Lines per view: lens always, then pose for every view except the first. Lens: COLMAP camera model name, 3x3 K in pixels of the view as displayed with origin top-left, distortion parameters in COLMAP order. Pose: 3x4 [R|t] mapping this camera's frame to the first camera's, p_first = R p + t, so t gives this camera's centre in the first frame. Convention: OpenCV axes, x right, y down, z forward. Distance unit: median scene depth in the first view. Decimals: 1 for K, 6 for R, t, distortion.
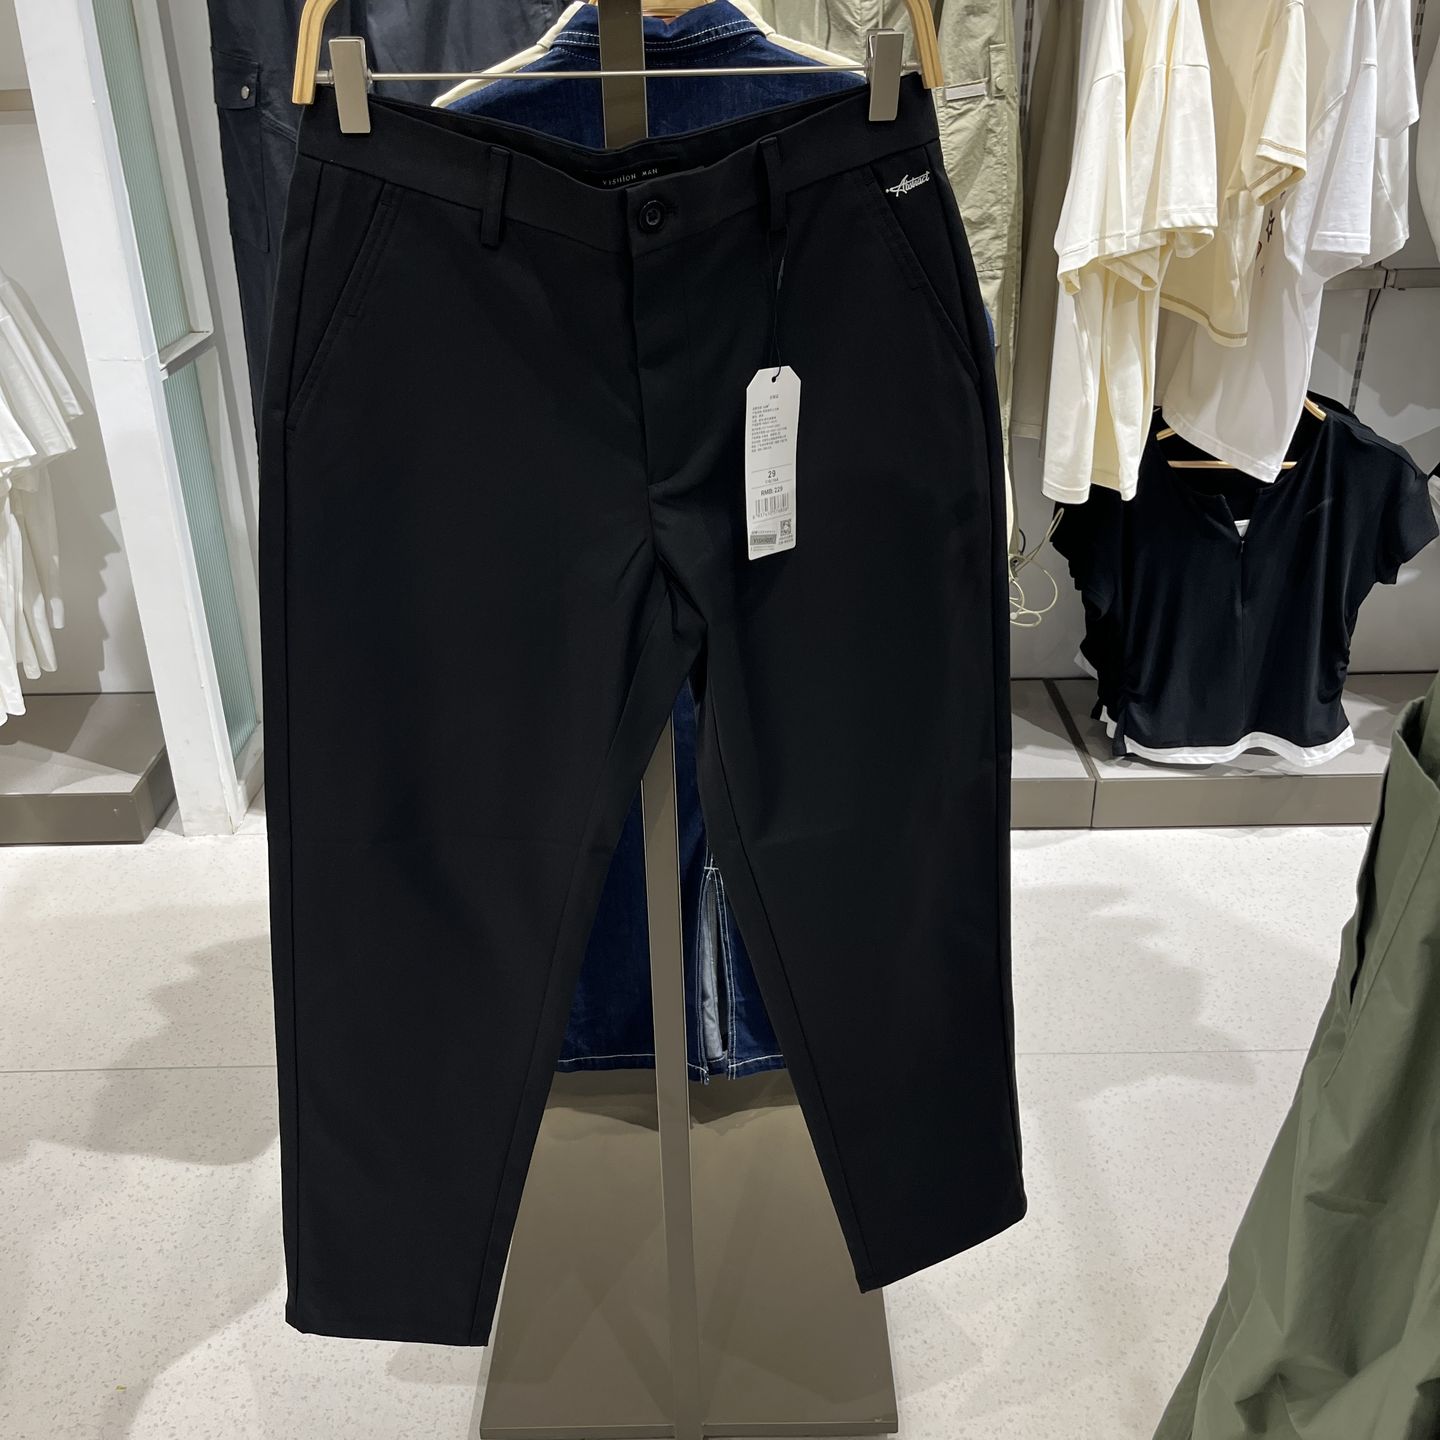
lens RADIAL K [[1488.8, 0, 714.7], [0, 1488.8, 711.8], [0, 0, 1]] dist [0.039600, 0.000000]
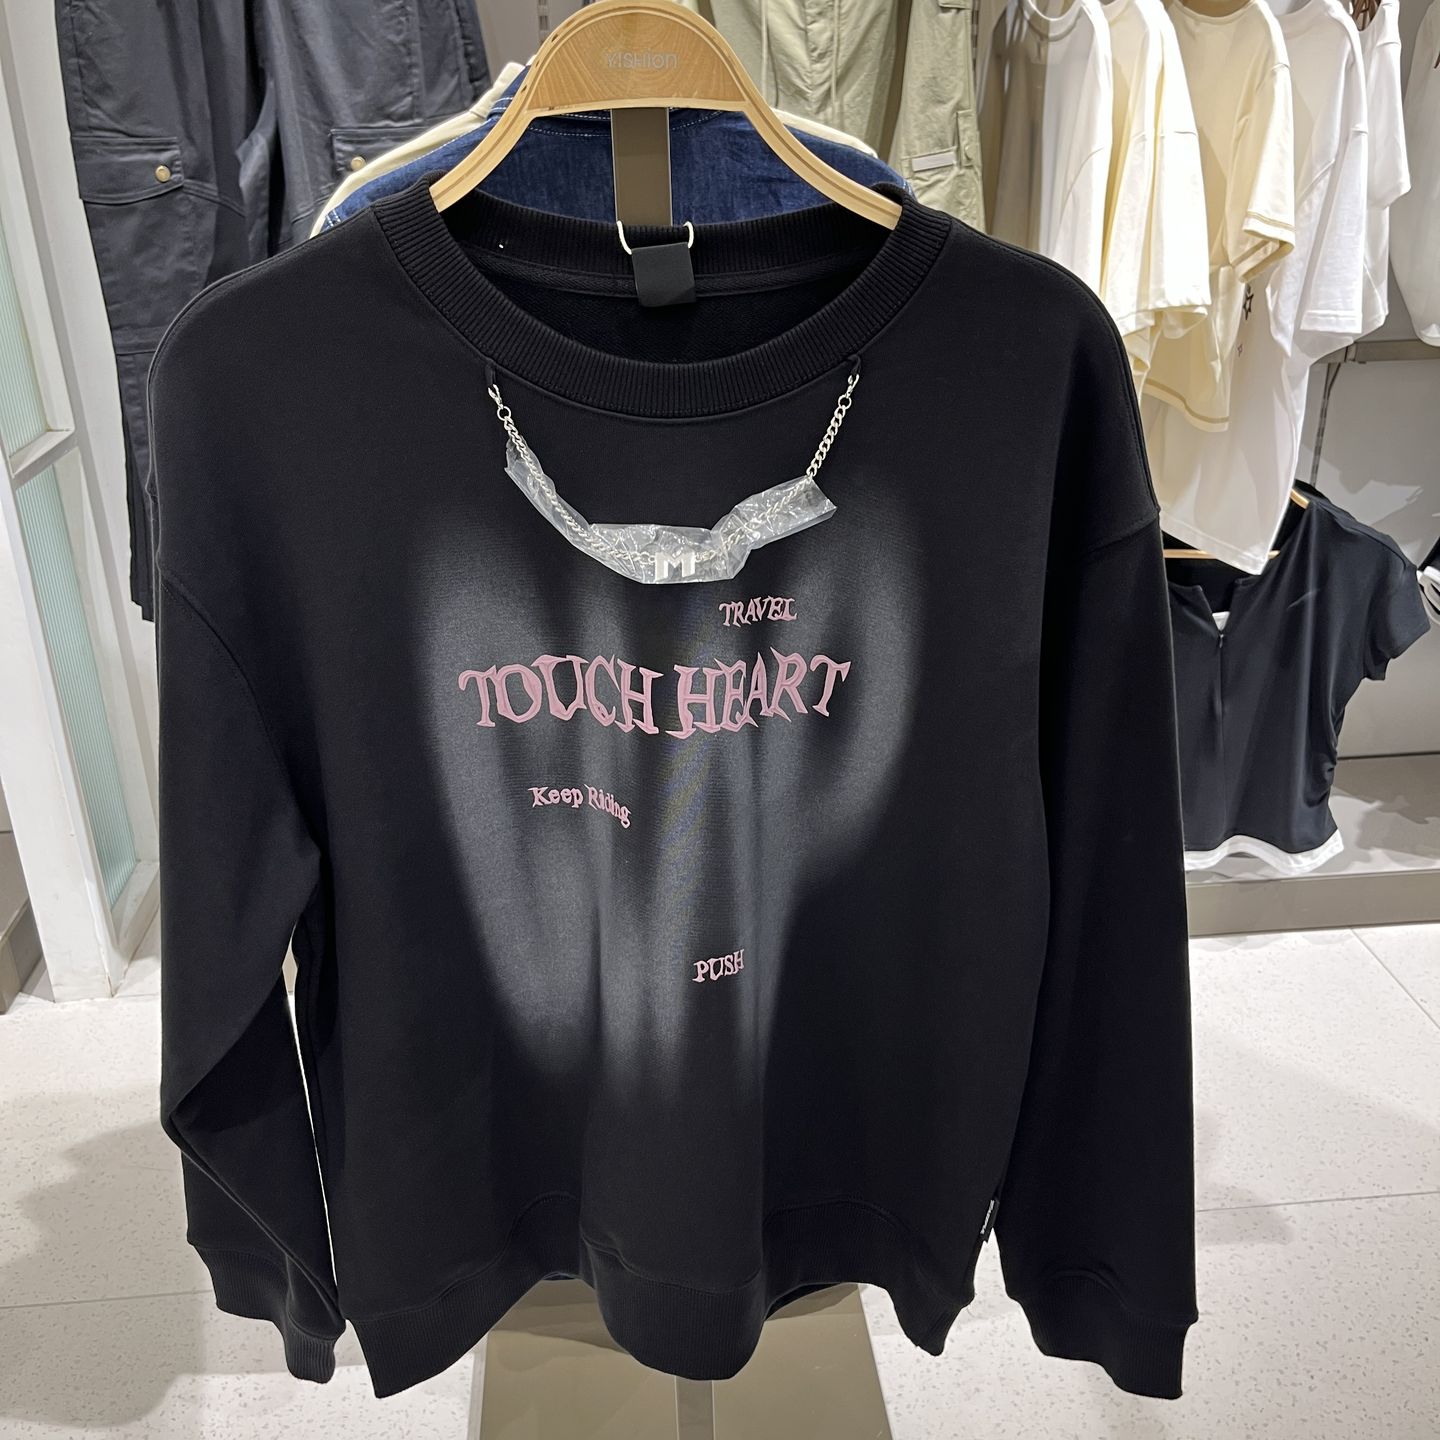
lens RADIAL K [[1488.8, 0, 724.4], [0, 1488.8, 729.4], [0, 0, 1]] dist [0.039600, 0.000000]
pose [[0.995829, -0.035046, 0.084237, -0.041367], [0.036956, 0.999091, -0.021226, -0.053033], [-0.083416, 0.024250, 0.996220, 0.111379]]
